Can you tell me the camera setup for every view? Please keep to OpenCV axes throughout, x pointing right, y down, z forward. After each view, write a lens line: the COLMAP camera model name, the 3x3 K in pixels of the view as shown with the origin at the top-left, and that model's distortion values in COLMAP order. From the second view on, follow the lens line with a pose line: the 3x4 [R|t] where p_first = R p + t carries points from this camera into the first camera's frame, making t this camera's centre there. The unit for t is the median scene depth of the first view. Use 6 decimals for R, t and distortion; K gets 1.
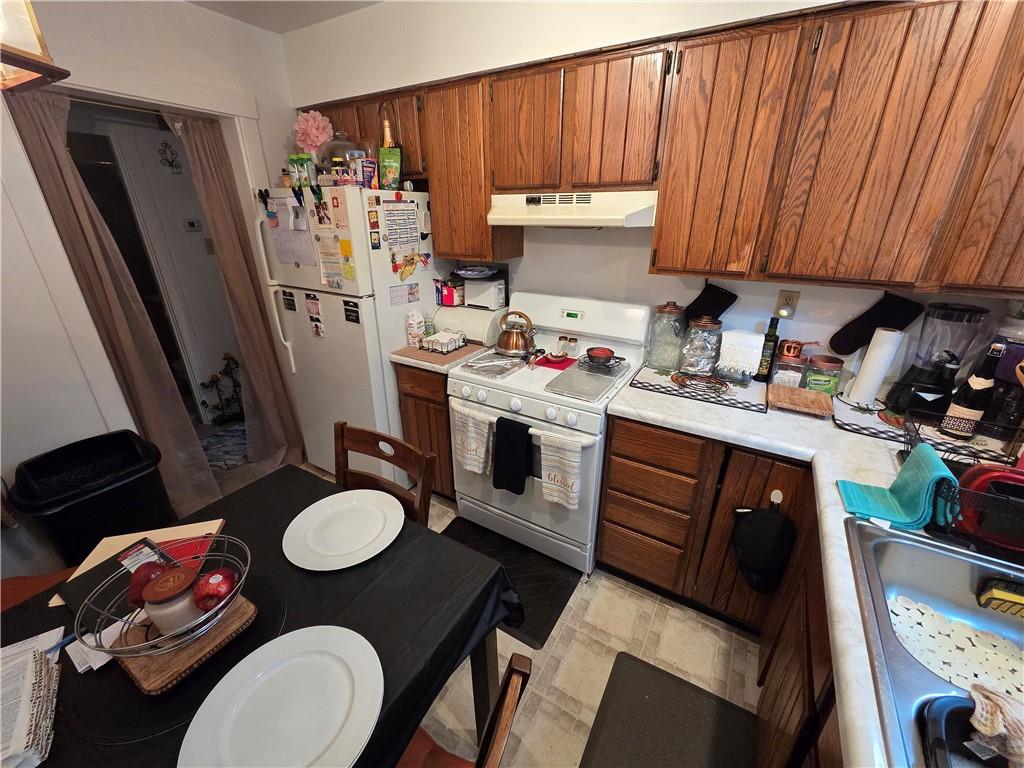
lens RADIAL K [[414.3, 0, 512.7], [0, 414.3, 385.5], [0, 0, 1]] dist [0.001144, -0.000113]
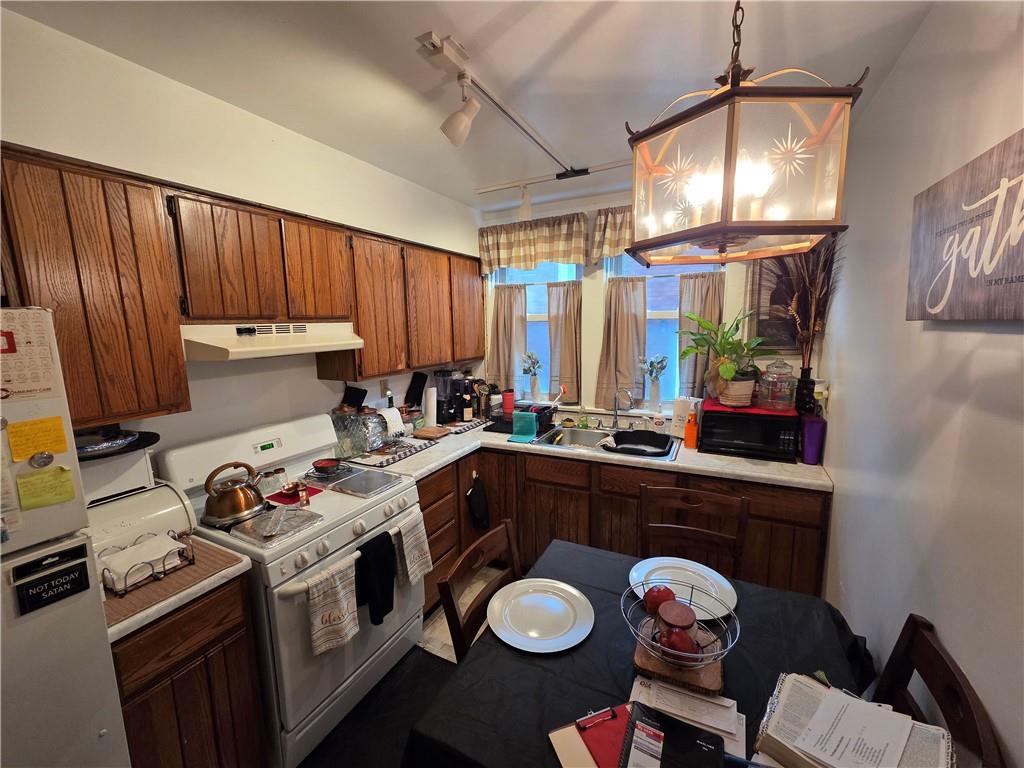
lens RADIAL K [[414.3, 0, 510.7], [0, 414.3, 383.9], [0, 0, 1]] dist [0.001144, -0.000113]
pose [[-0.074840, -0.142202, 0.987004, -0.940550], [0.412633, 0.896651, 0.160472, -0.265985], [-0.907818, 0.419280, -0.008428, 0.566374]]
